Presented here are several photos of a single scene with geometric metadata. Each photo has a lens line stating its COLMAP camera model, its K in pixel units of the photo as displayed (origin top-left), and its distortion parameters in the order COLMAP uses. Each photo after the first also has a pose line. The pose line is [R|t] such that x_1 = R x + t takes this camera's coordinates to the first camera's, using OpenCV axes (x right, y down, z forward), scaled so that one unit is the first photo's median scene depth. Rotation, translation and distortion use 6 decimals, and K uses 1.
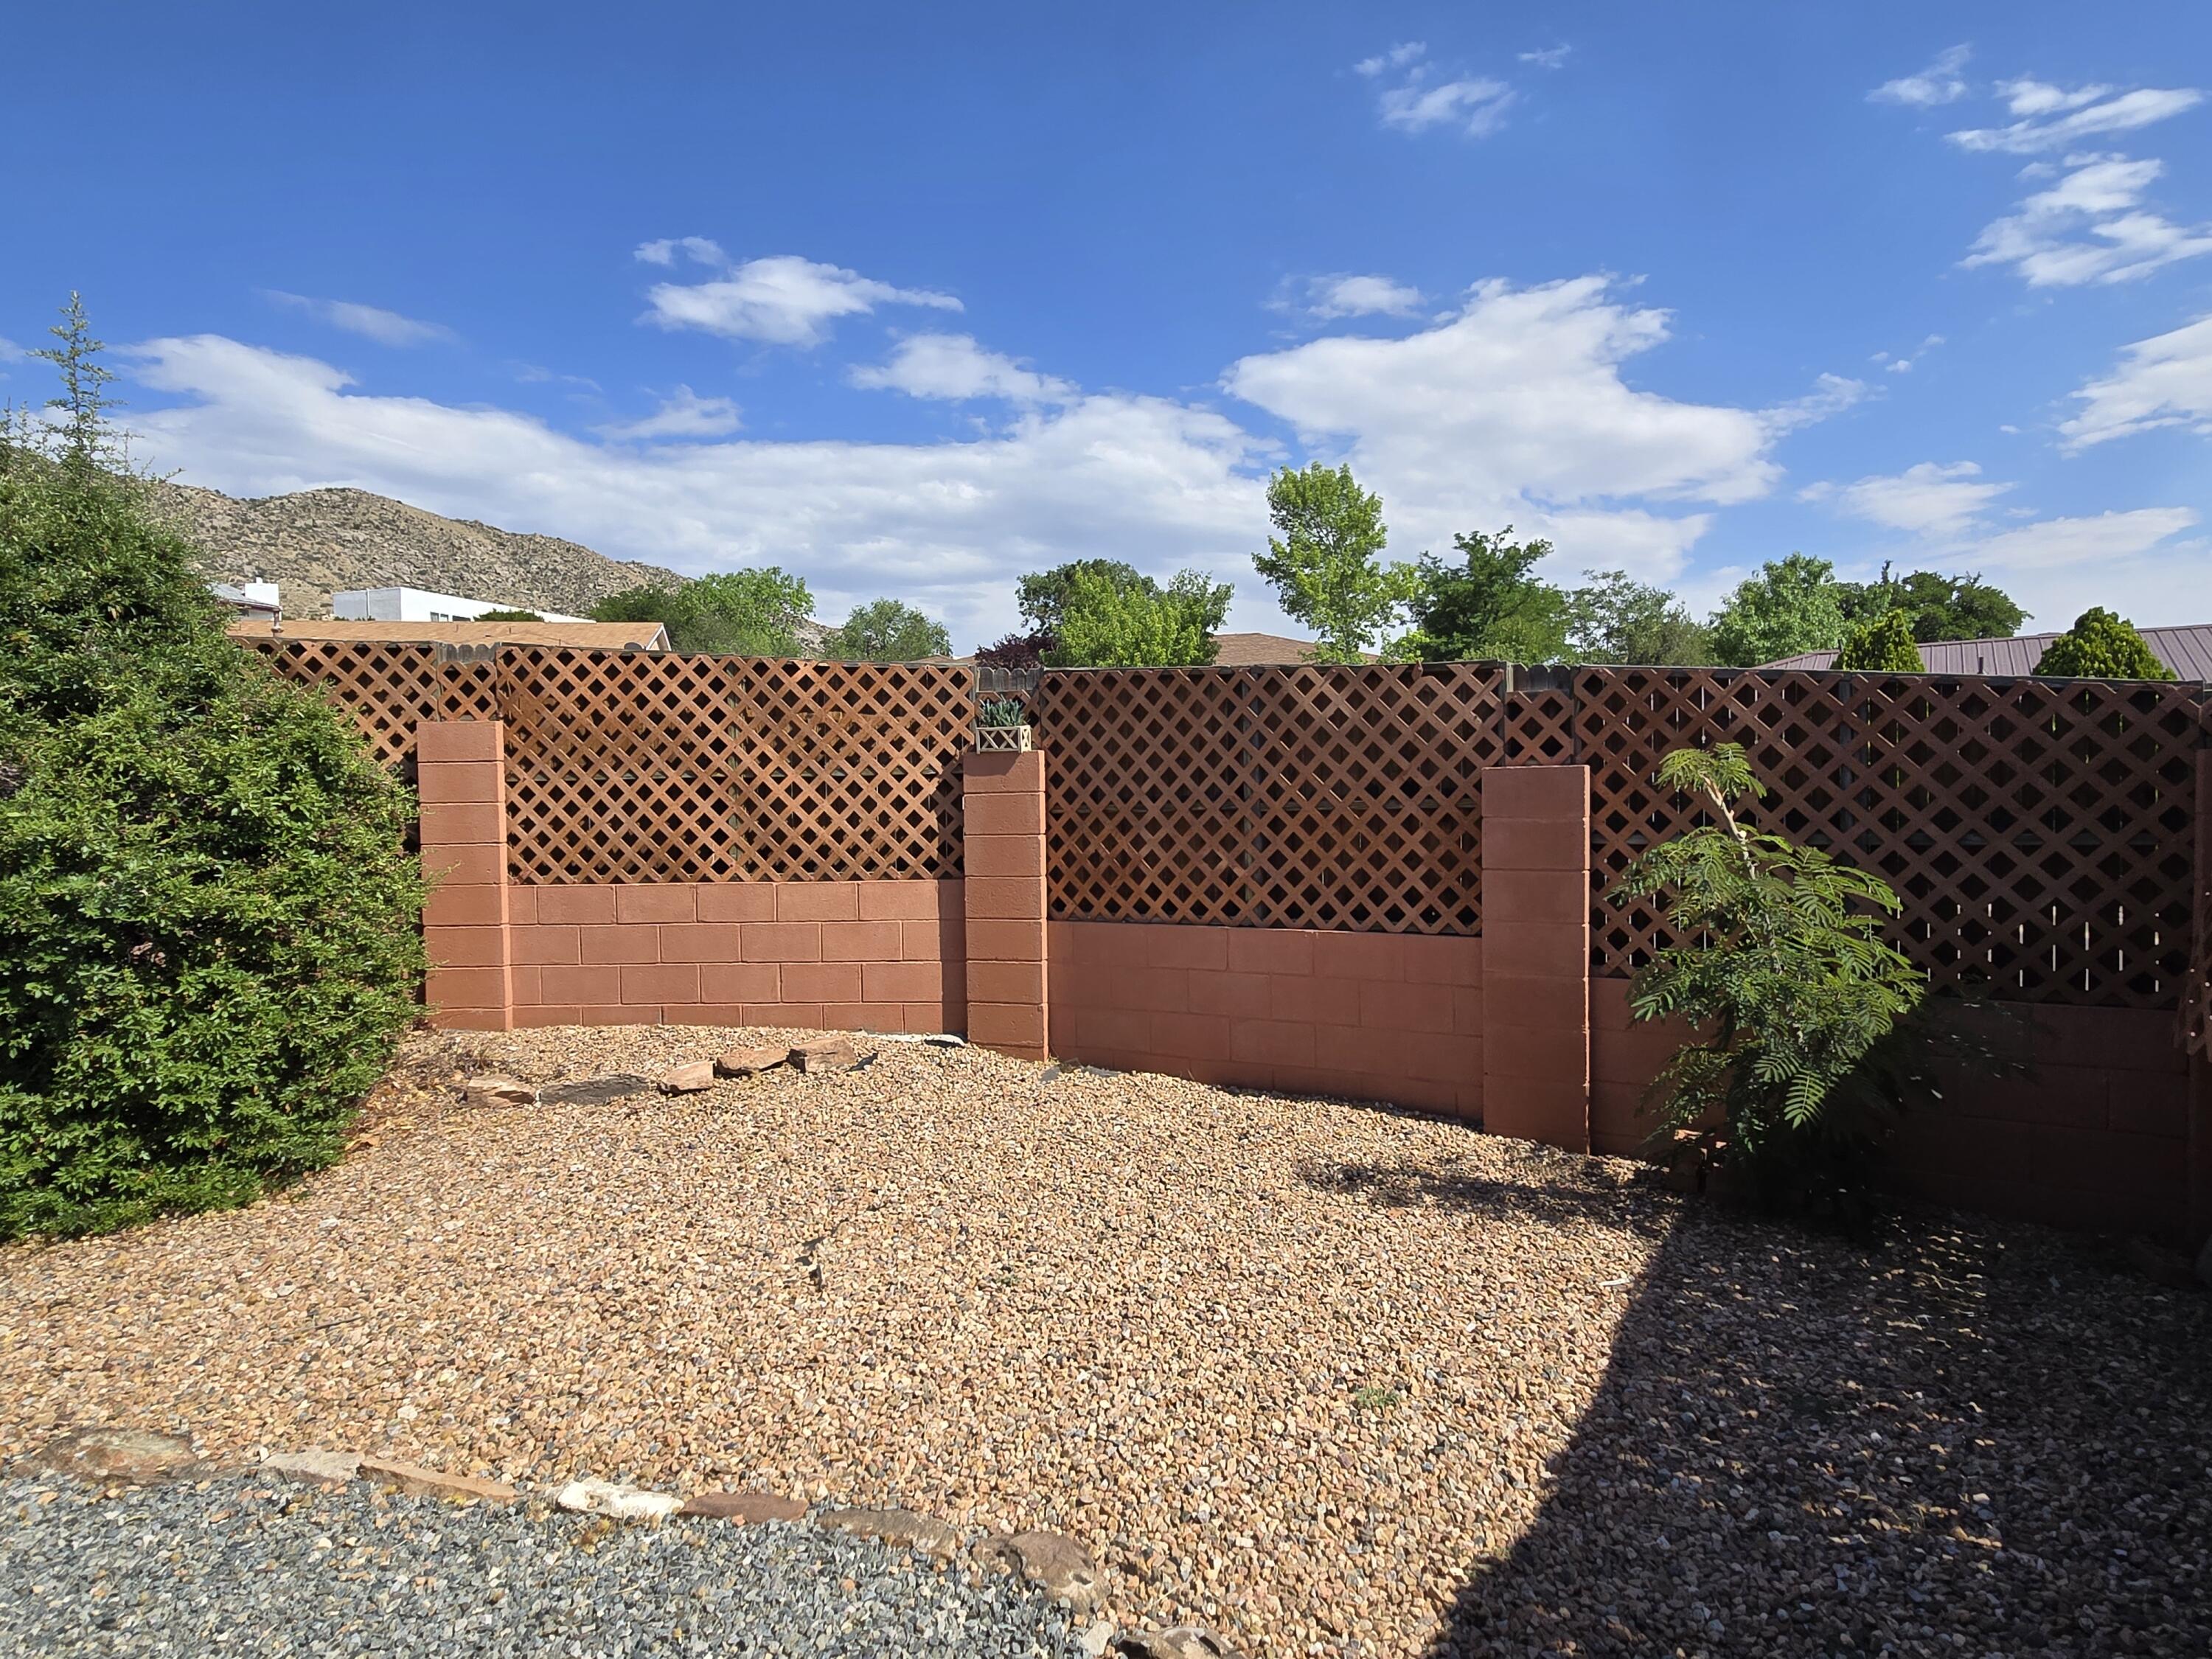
lens RADIAL K [[1300.8, 0, 1099.2], [0, 1300.8, 826.0], [0, 0, 1]] dist [0.004073, -0.003964]
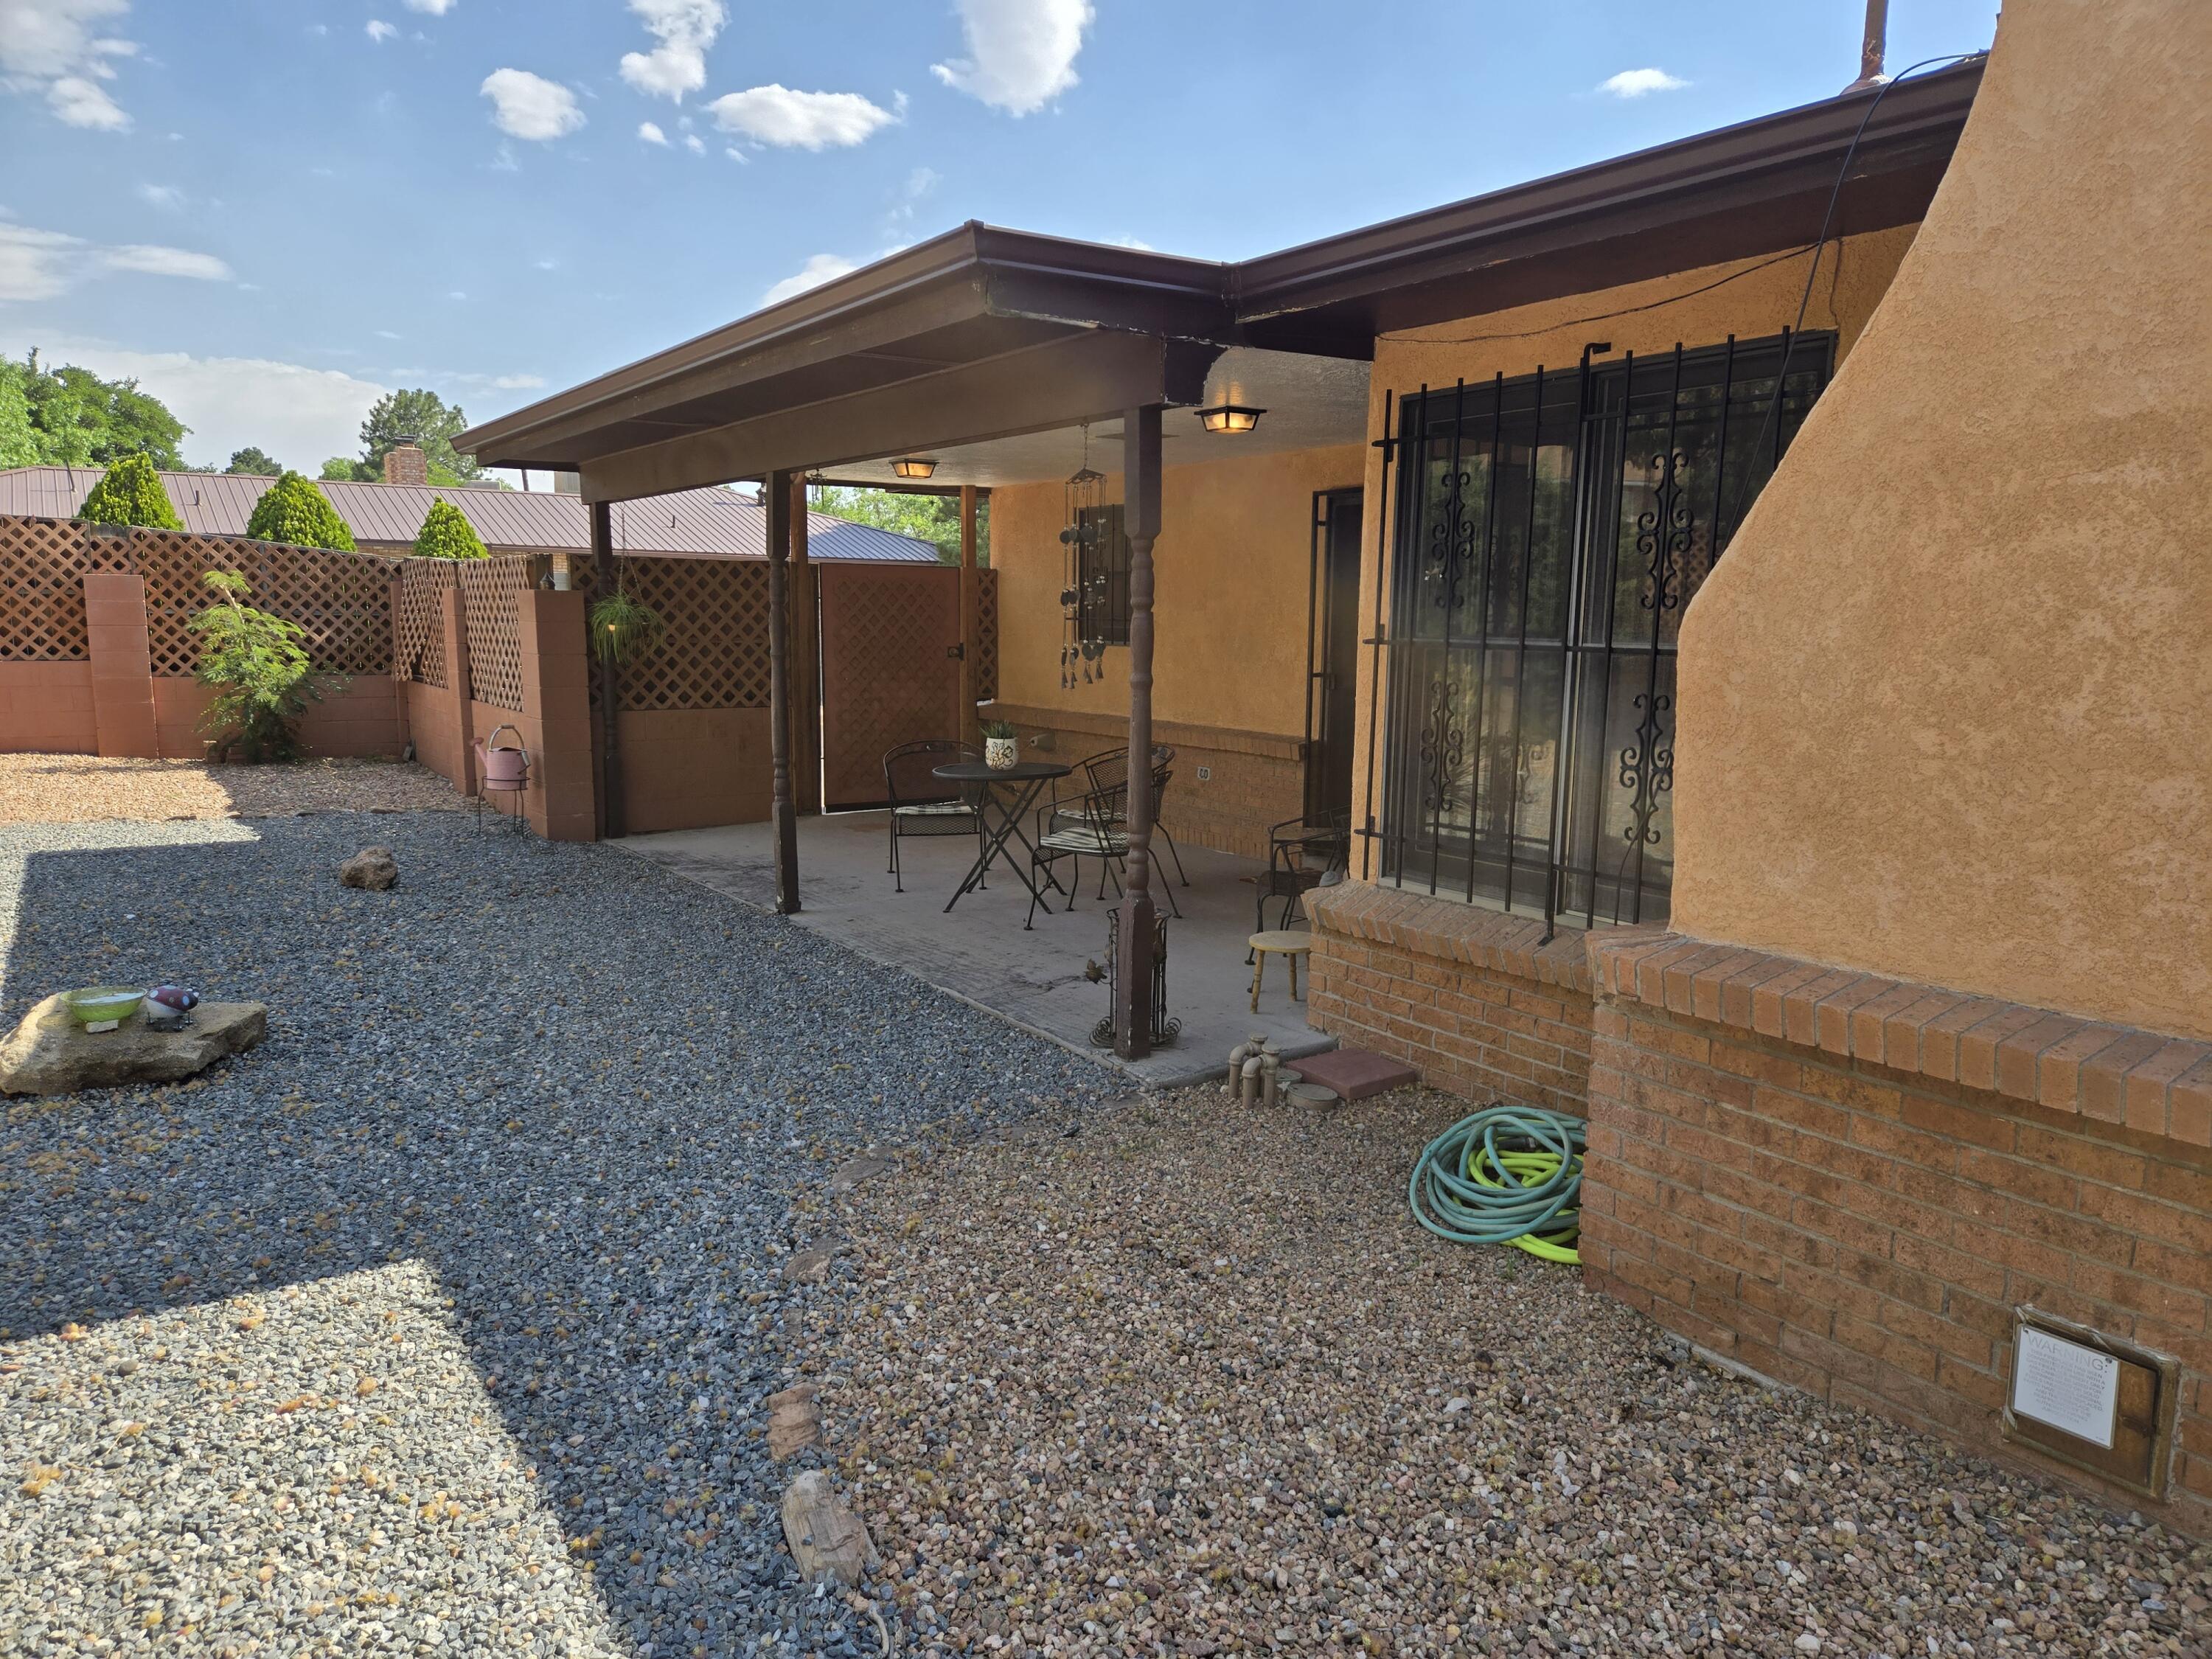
lens RADIAL K [[1485.6, 0, 1123.0], [0, 1485.6, 820.2], [0, 0, 1]] dist [0.067069, -0.060027]
pose [[0.383942, -0.105282, 0.917335, -1.020304], [0.002958, 0.993613, 0.112799, 0.058884], [-0.923352, -0.040595, 0.381801, -1.108494]]
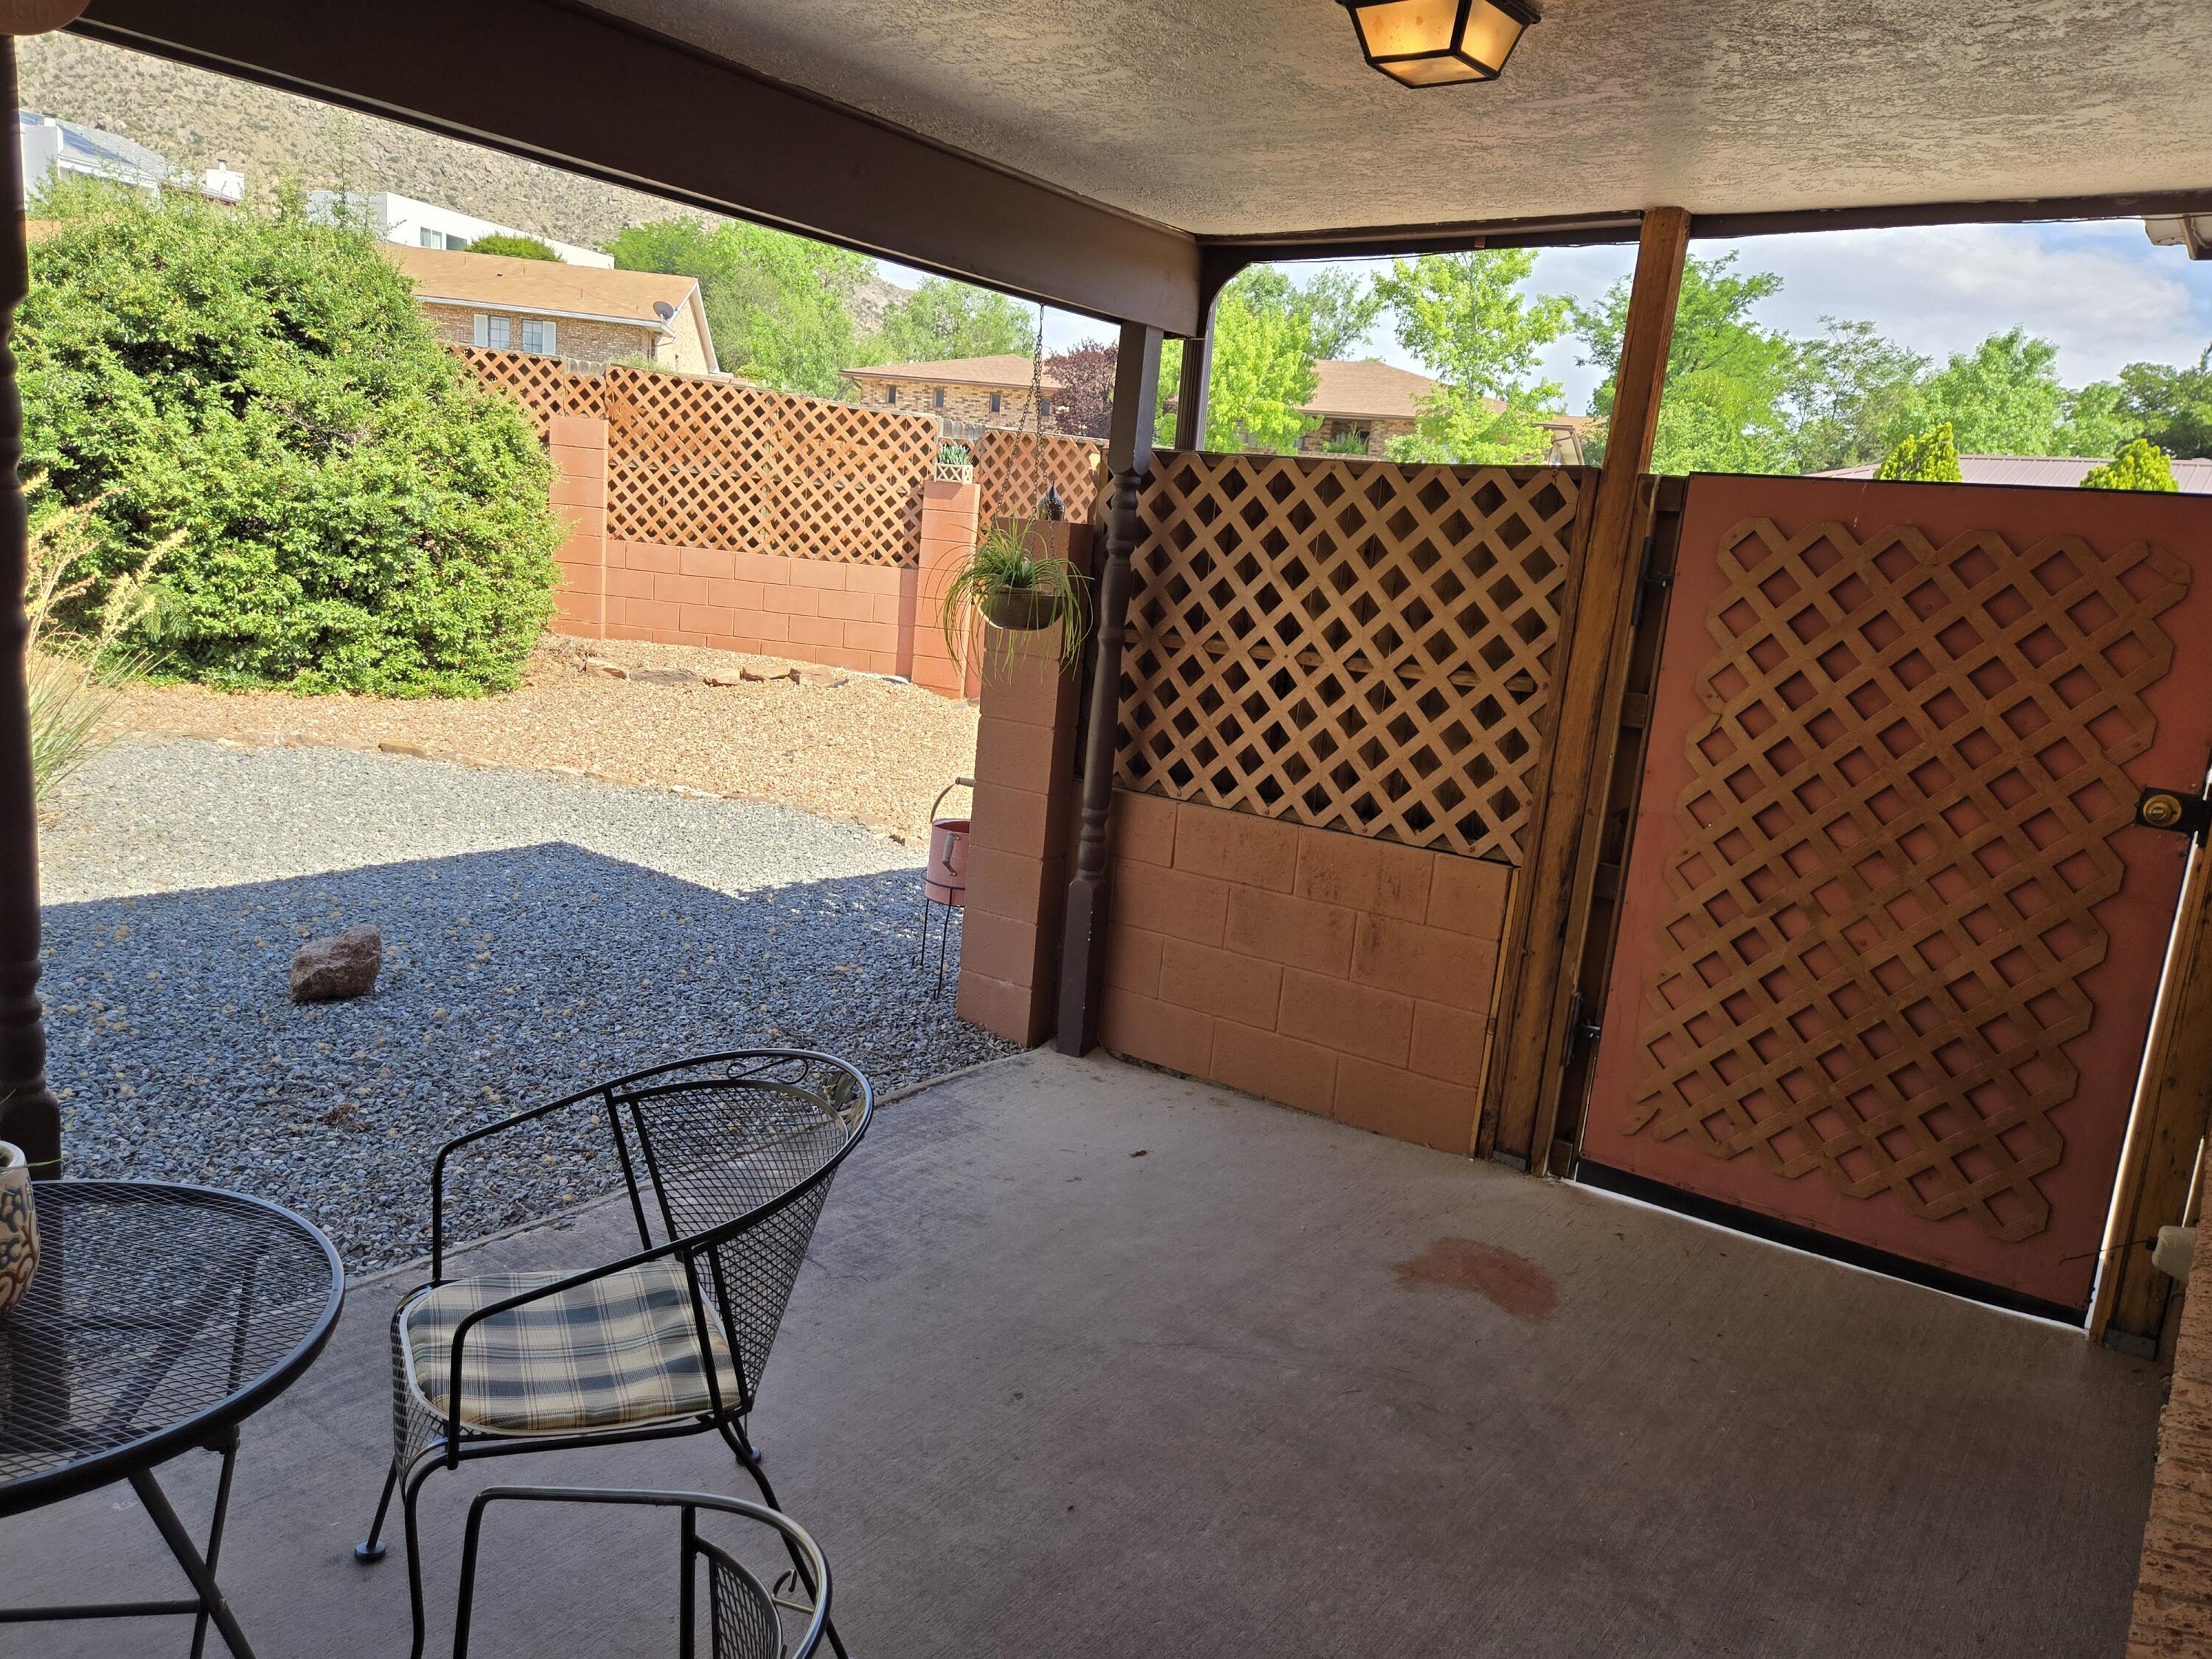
lens RADIAL K [[1607.1, 0, 1091.5], [0, 1607.1, 843.7], [0, 0, 1]] dist [0.064889, -0.036574]
pose [[0.991442, 0.118144, -0.055542, 0.220132], [-0.107423, 0.980061, 0.167156, 0.019143], [0.074183, -0.159759, 0.984365, -0.788634]]
